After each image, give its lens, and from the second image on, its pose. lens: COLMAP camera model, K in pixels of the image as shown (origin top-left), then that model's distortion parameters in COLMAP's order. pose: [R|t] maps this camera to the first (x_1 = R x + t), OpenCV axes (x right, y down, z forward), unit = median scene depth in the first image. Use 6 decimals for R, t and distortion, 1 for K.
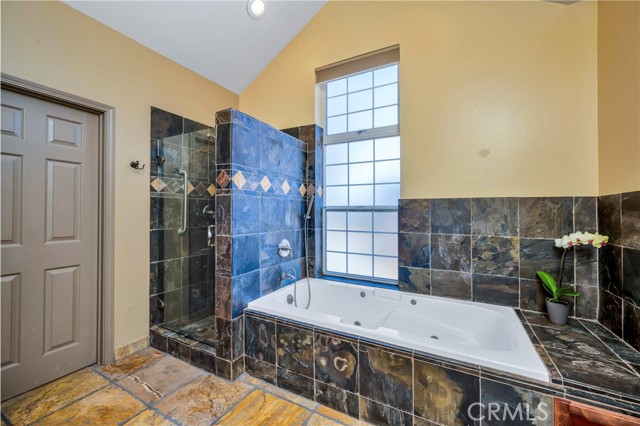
lens RADIAL K [[258.3, 0, 319.8], [0, 258.3, 203.0], [0, 0, 1]] dist [0.000888, 0.000031]
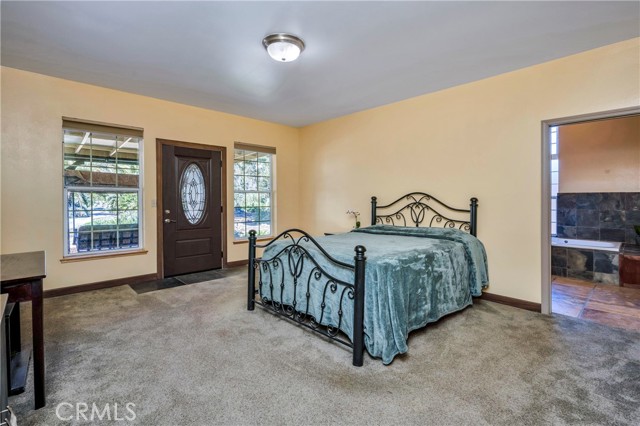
lens RADIAL K [[302.8, 0, 320.0], [0, 302.8, 200.8], [0, 0, 1]] dist [0.000835, 0.000228]
pose [[0.950816, -0.001908, -0.309751, -0.754096], [0.007609, 0.999823, 0.017199, -0.011412], [0.309663, -0.018710, 0.950662, -1.902054]]
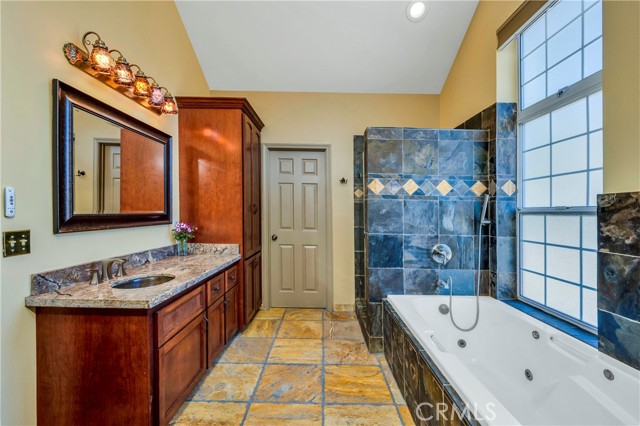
lens RADIAL K [[281.8, 0, 320.0], [0, 281.8, 213.0], [0, 0, 1]] dist [-0.000747, 0.000065]
pose [[0.469307, 0.002790, -0.883031, 0.576075], [0.016642, 0.999789, 0.012004, 0.009901], [0.882878, -0.020329, 0.469162, 0.147045]]
